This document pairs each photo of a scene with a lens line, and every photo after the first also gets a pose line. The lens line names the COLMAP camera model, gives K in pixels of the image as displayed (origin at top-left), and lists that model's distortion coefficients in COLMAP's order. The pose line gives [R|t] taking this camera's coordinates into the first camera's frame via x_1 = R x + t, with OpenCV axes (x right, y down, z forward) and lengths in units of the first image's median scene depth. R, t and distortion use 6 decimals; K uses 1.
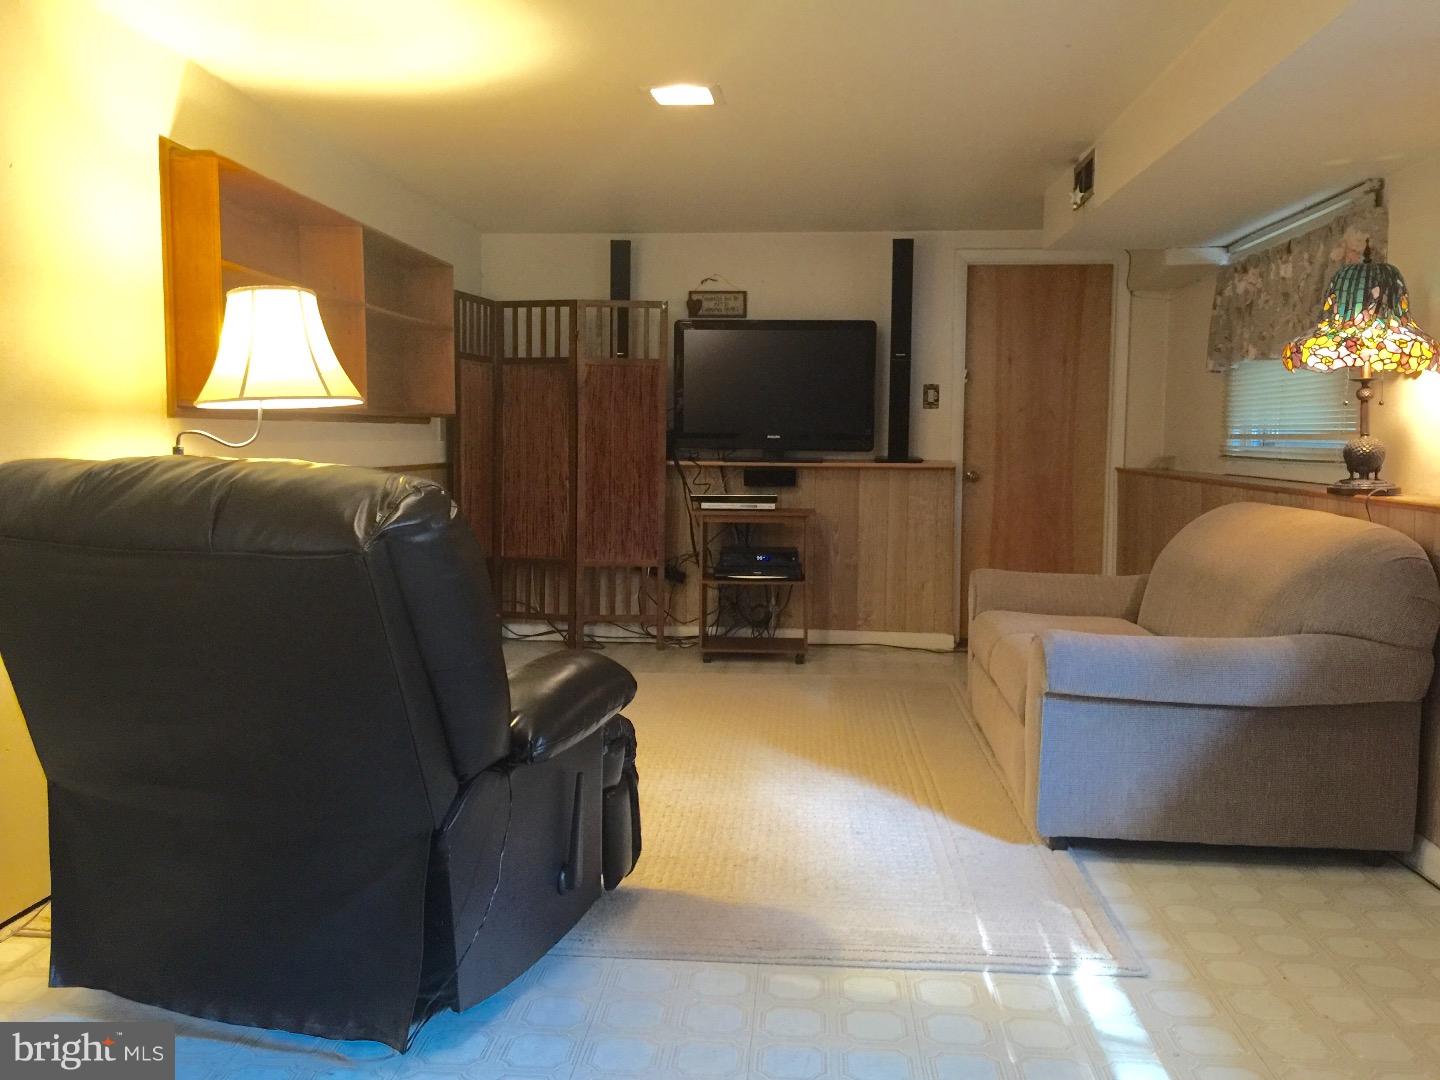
lens RADIAL K [[1238.7, 0, 715.0], [0, 1238.7, 543.7], [0, 0, 1]] dist [0.076505, -0.107533]
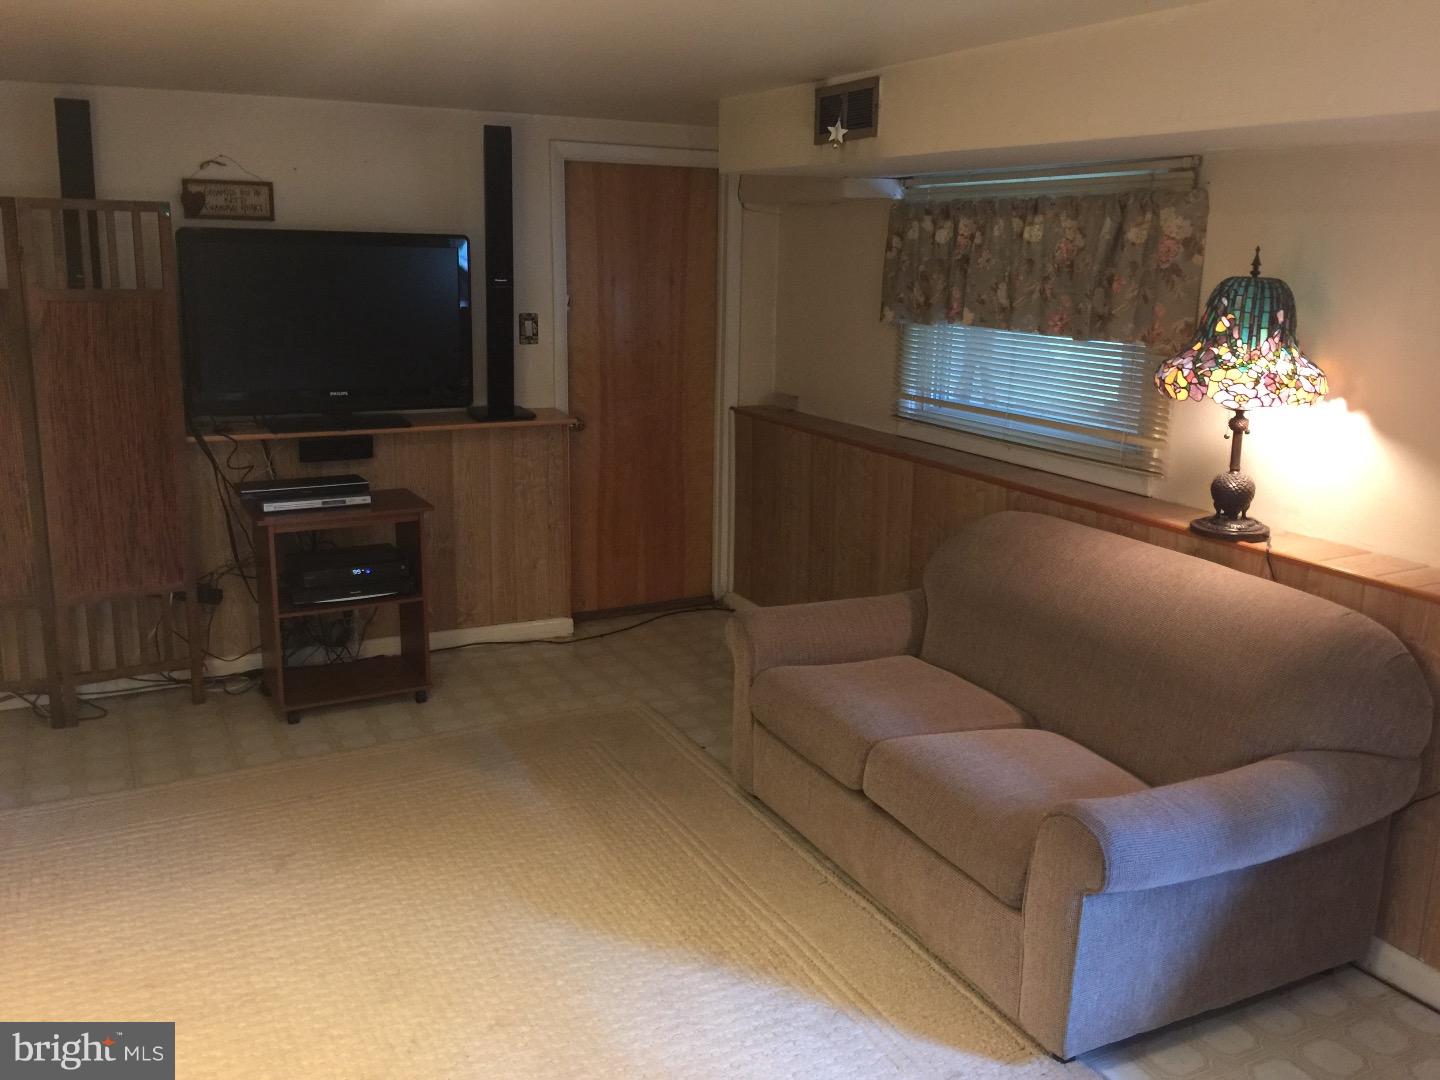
lens RADIAL K [[1238.7, 0, 724.1], [0, 1238.7, 533.8], [0, 0, 1]] dist [0.076505, -0.107533]
pose [[0.850824, -0.113636, 0.513016, -0.145929], [0.035647, 0.986568, 0.159411, -0.113935], [-0.524241, -0.117344, 0.843447, 0.253603]]
